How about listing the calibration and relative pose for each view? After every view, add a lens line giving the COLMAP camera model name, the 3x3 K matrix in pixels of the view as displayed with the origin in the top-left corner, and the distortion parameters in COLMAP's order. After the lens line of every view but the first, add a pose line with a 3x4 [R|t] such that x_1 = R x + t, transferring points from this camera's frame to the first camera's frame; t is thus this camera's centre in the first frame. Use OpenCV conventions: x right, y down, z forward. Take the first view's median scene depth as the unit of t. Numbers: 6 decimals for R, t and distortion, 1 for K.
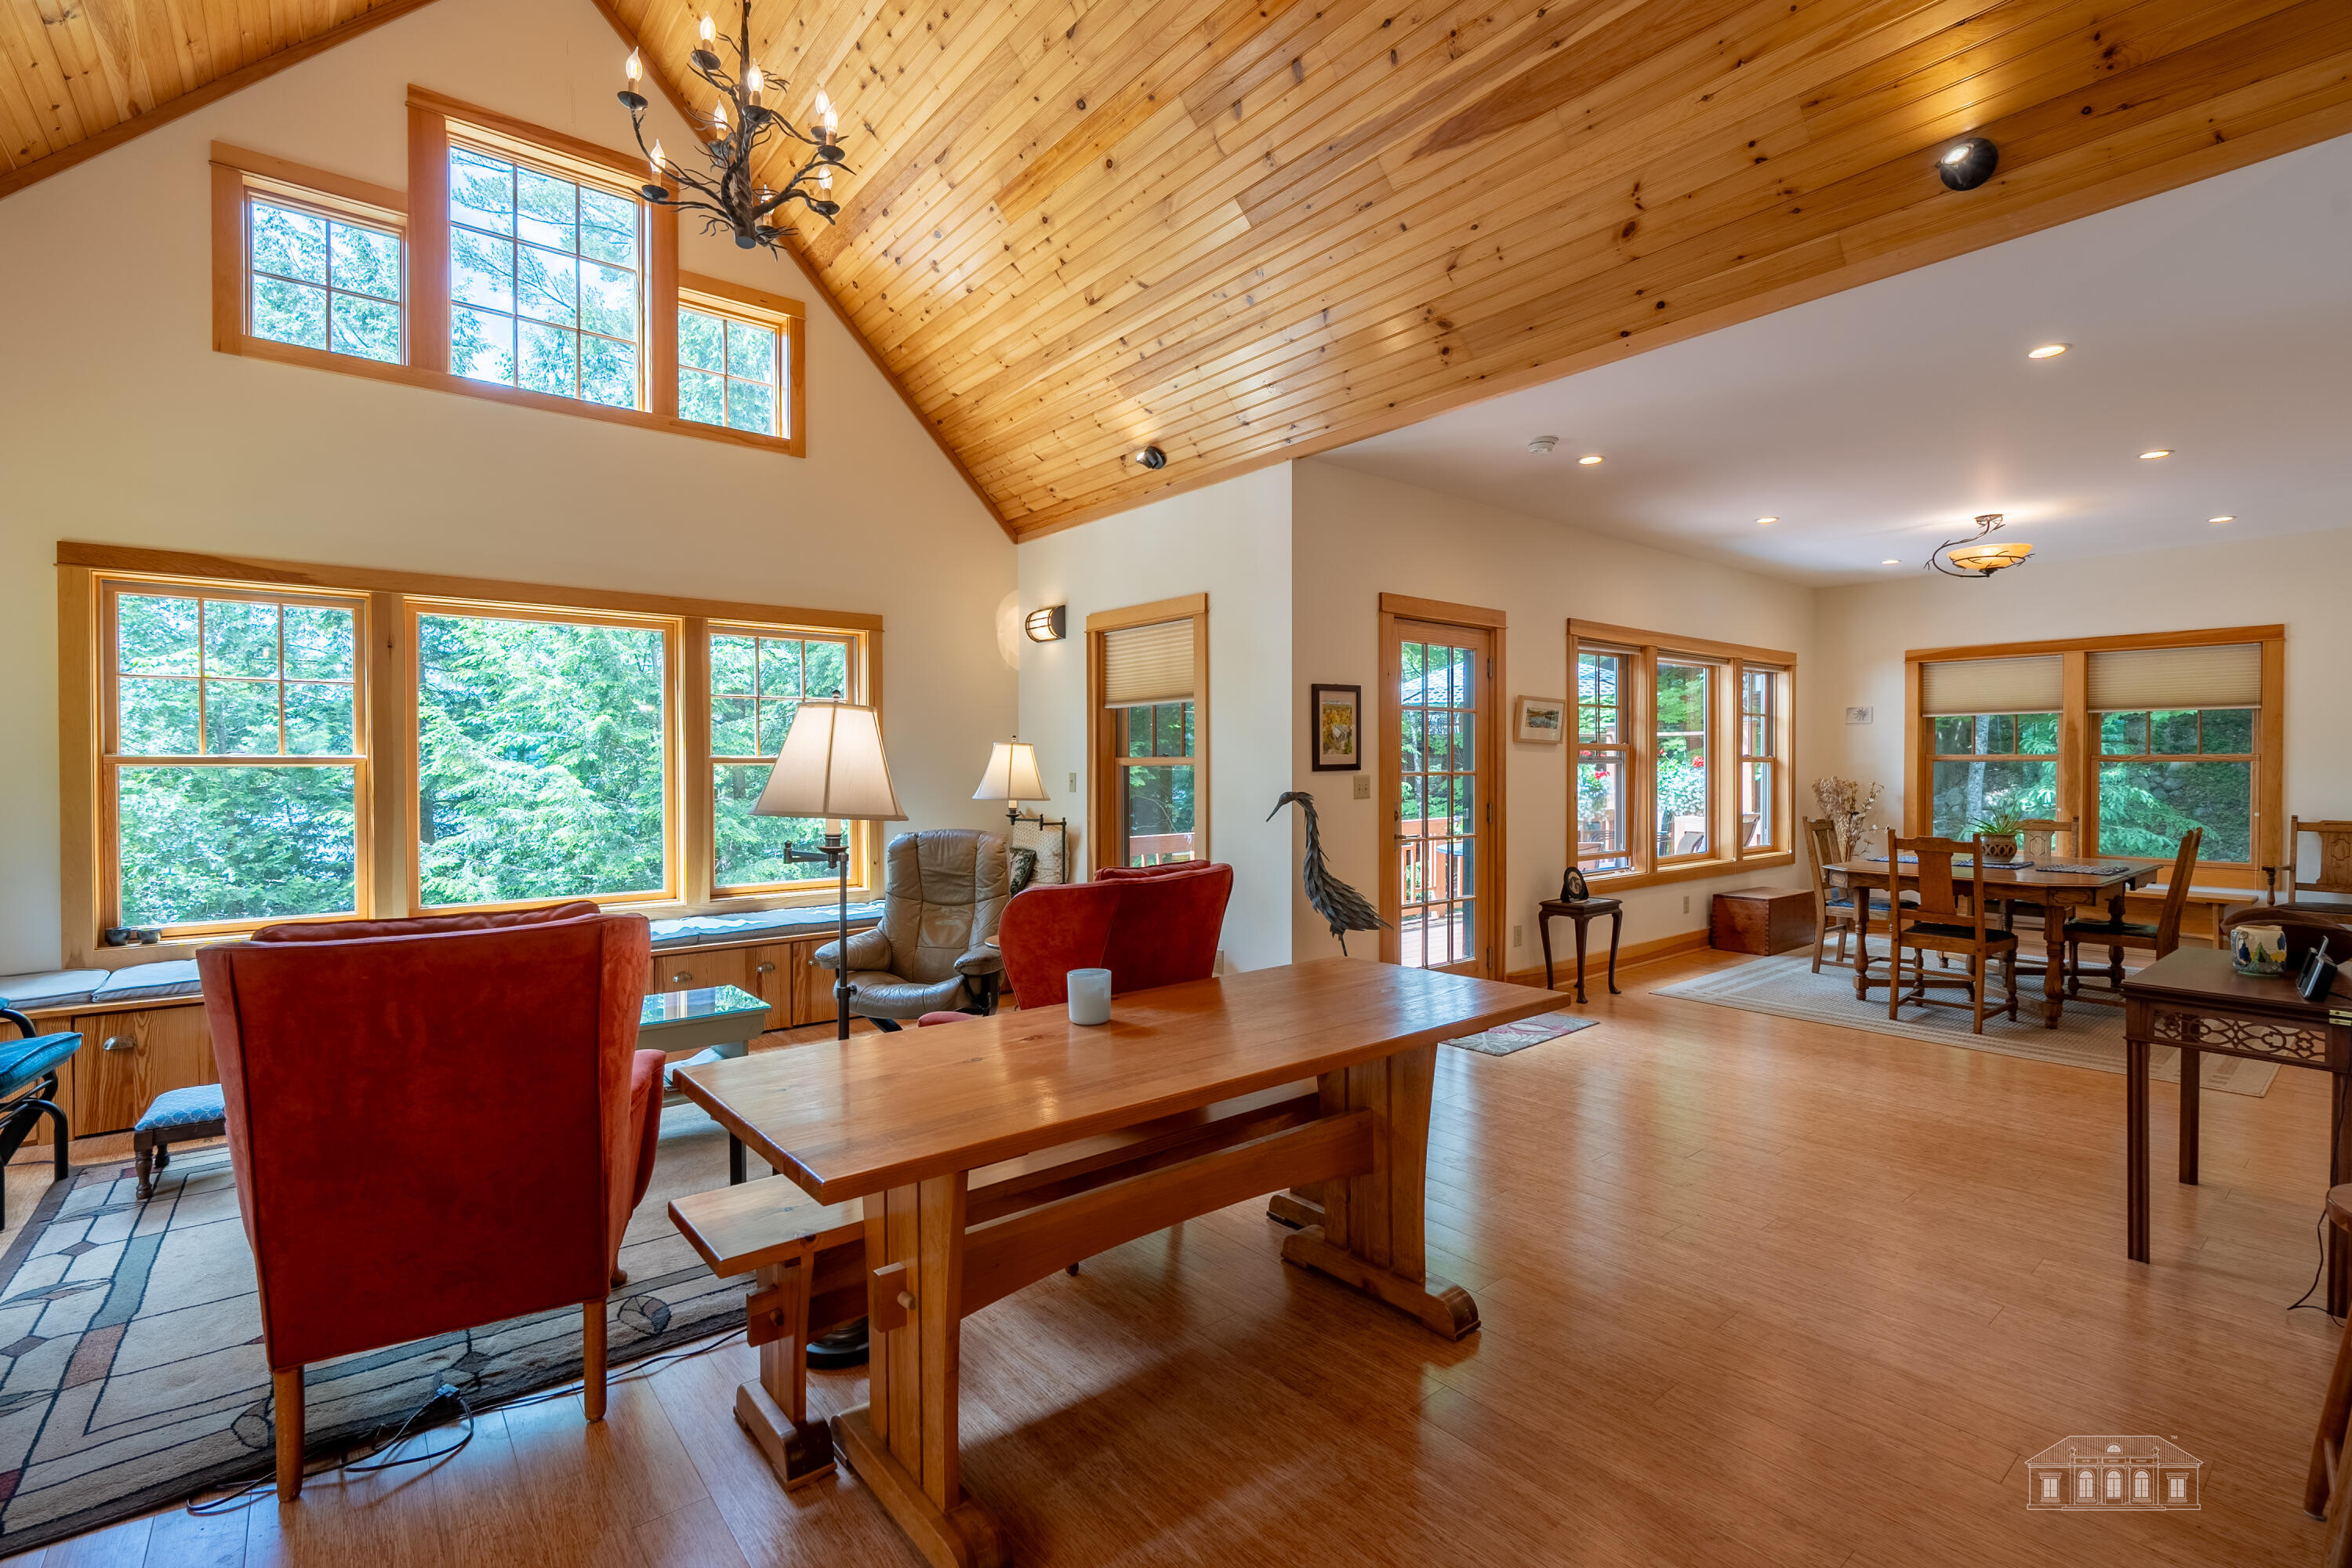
lens RADIAL K [[1070.5, 0, 1172.2], [0, 1070.5, 775.4], [0, 0, 1]] dist [-0.010062, 0.004377]
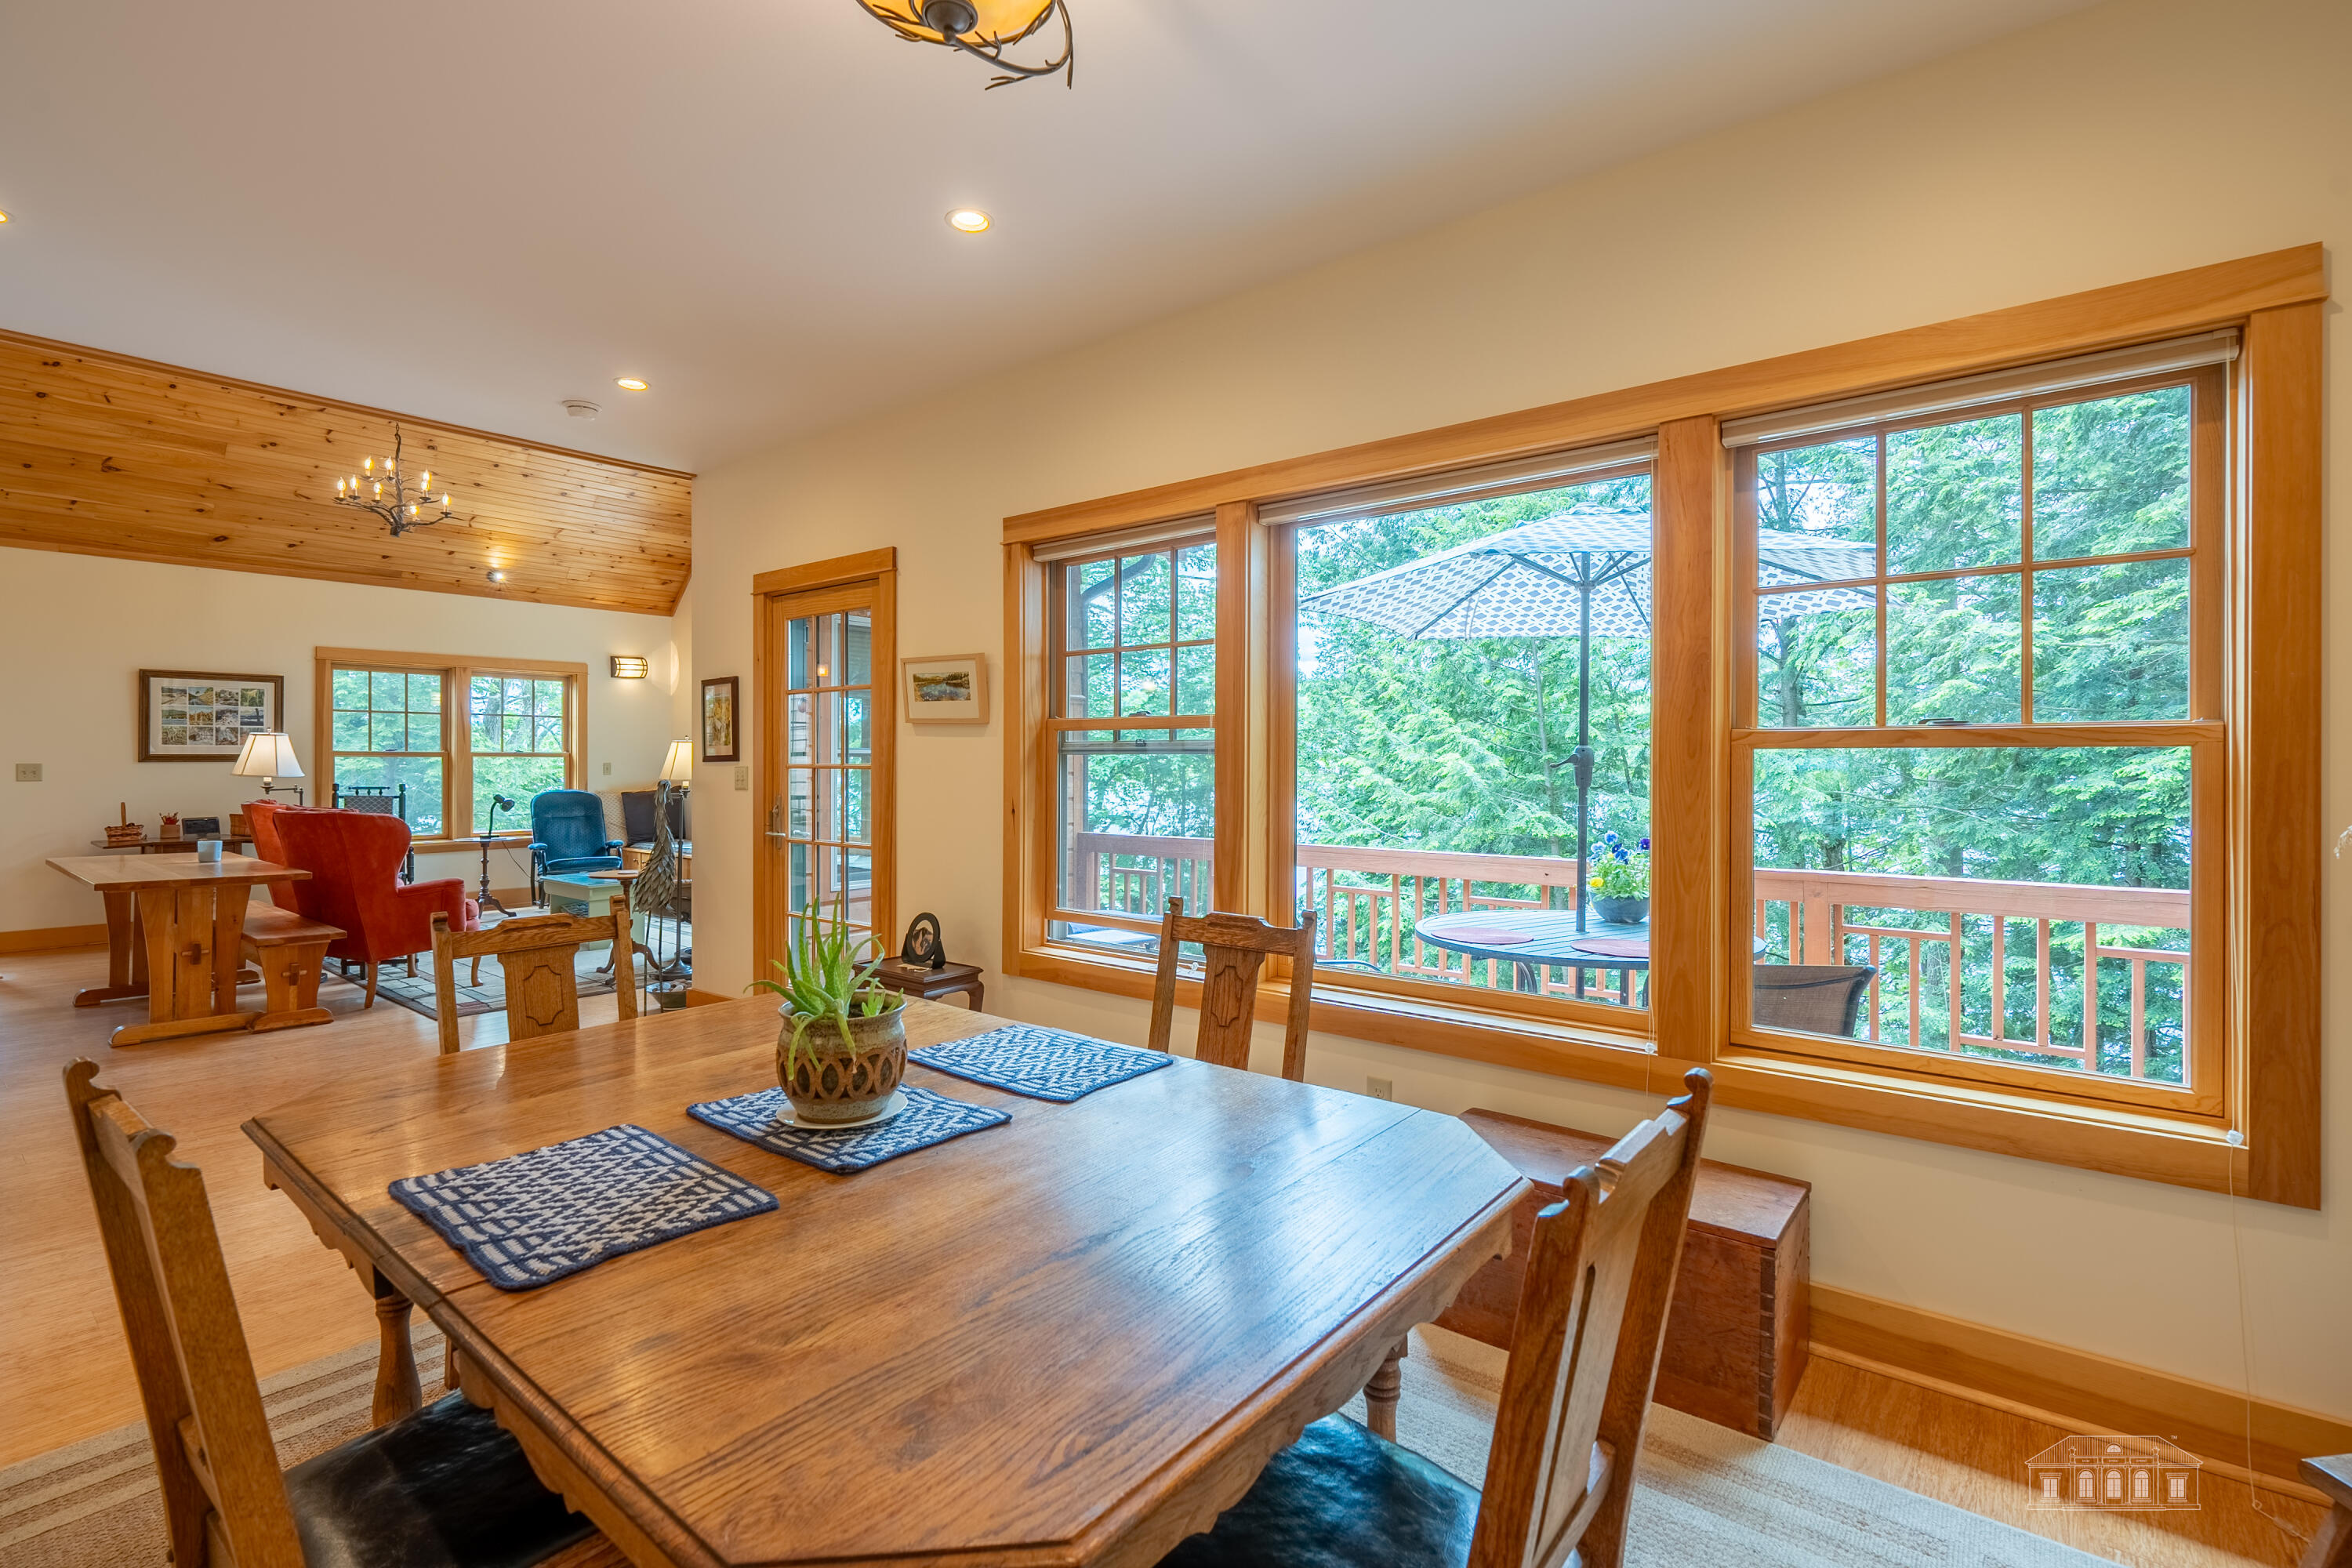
lens RADIAL K [[1070.5, 0, 1156.3], [0, 1070.5, 759.1], [0, 0, 1]] dist [-0.010062, 0.004377]
pose [[0.203156, 0.003172, -0.979141, 1.070874], [-0.009767, 0.999952, 0.001213, -0.010643], [0.979098, 0.009317, 0.203178, 1.028857]]
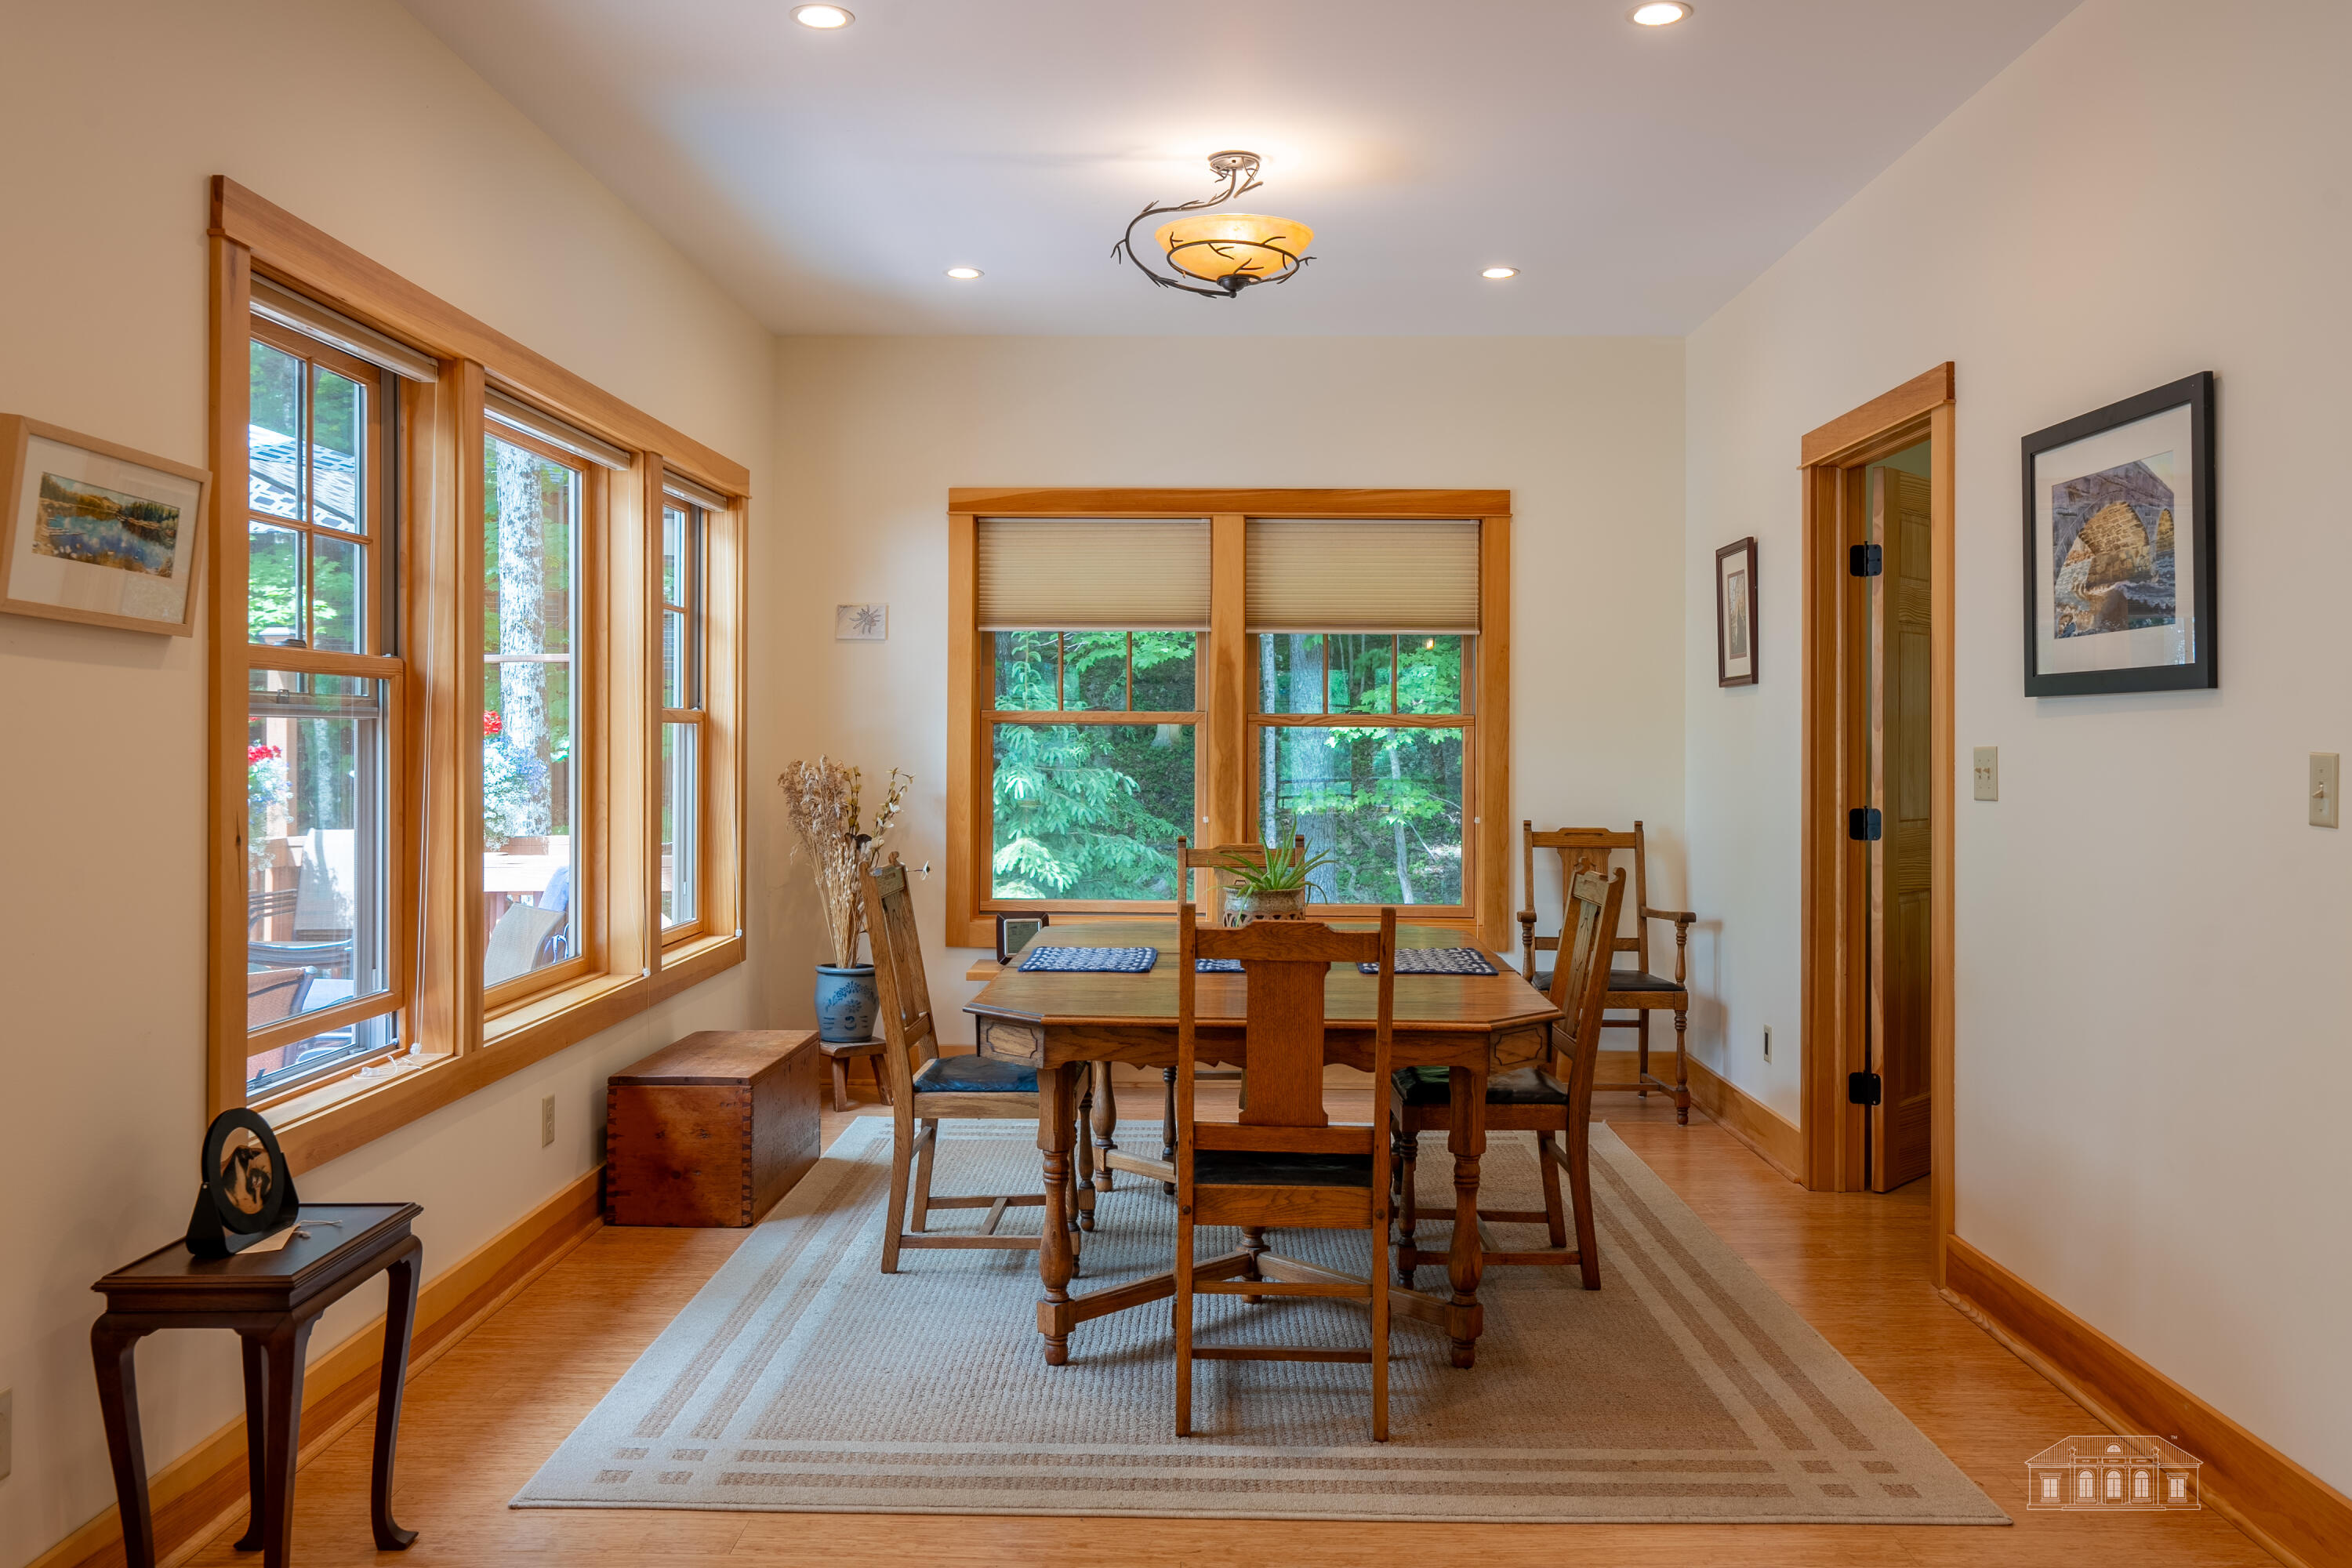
lens RADIAL K [[1829.8, 0, 1186.6], [0, 1829.8, 719.3], [0, 0, 1]] dist [-0.007275, 0.010306]
pose [[0.640304, 0.011169, 0.768040, 0.184419], [0.003705, 0.999838, -0.017629, -0.000625], [-0.768113, 0.014134, 0.640159, 0.549510]]
